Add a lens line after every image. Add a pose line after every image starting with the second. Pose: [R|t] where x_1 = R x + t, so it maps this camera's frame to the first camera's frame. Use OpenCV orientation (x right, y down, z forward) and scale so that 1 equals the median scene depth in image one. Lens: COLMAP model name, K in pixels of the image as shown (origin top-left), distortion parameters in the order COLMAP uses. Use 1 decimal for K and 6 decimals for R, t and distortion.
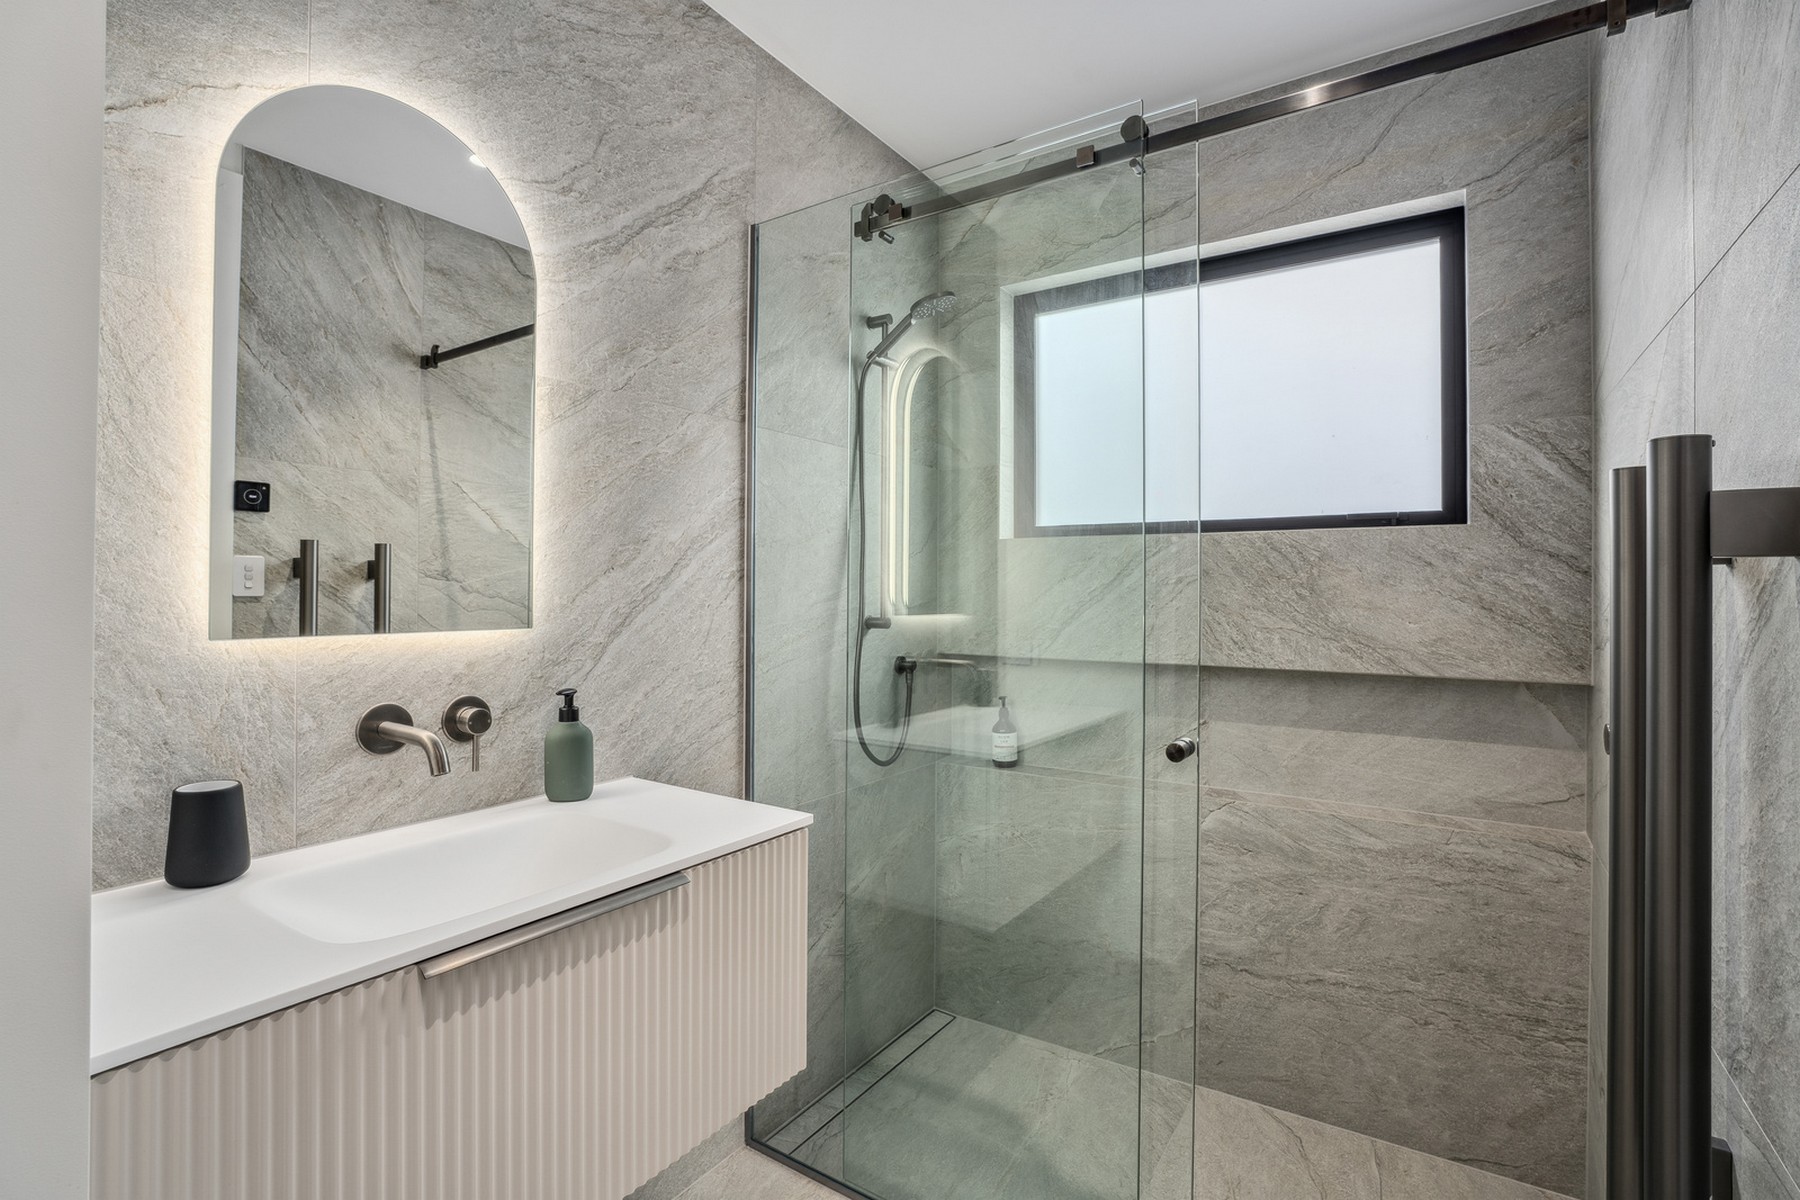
lens RADIAL K [[822.0, 0, 900.0], [0, 822.0, 600.0], [0, 0, 1]] dist [-0.052493, 0.025806]
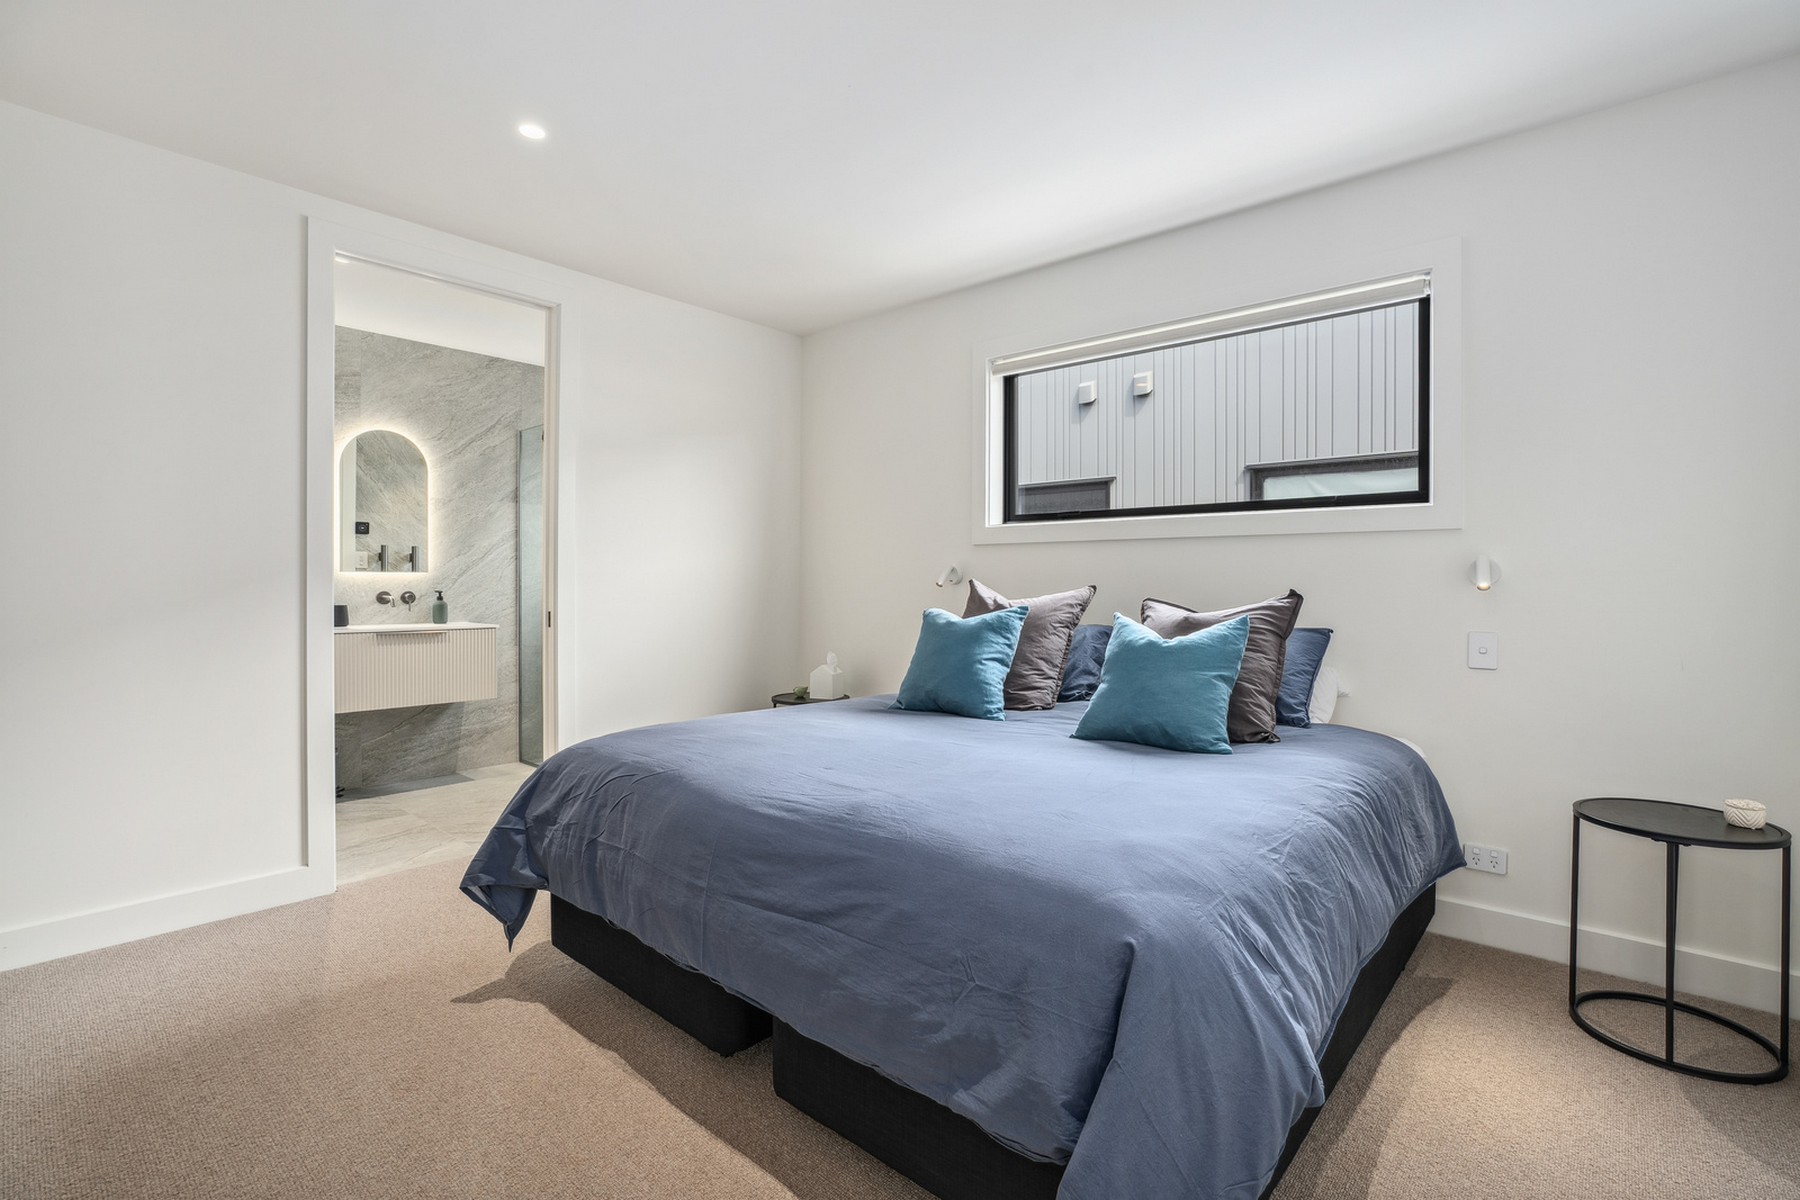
lens RADIAL K [[822.0, 0, 900.0], [0, 822.0, 600.0], [0, 0, 1]] dist [-0.052493, 0.025806]
pose [[0.991626, -0.001541, -0.129134, 1.507922], [0.003160, 0.999919, 0.012333, 0.088313], [0.129104, -0.012638, 0.991550, -1.636044]]
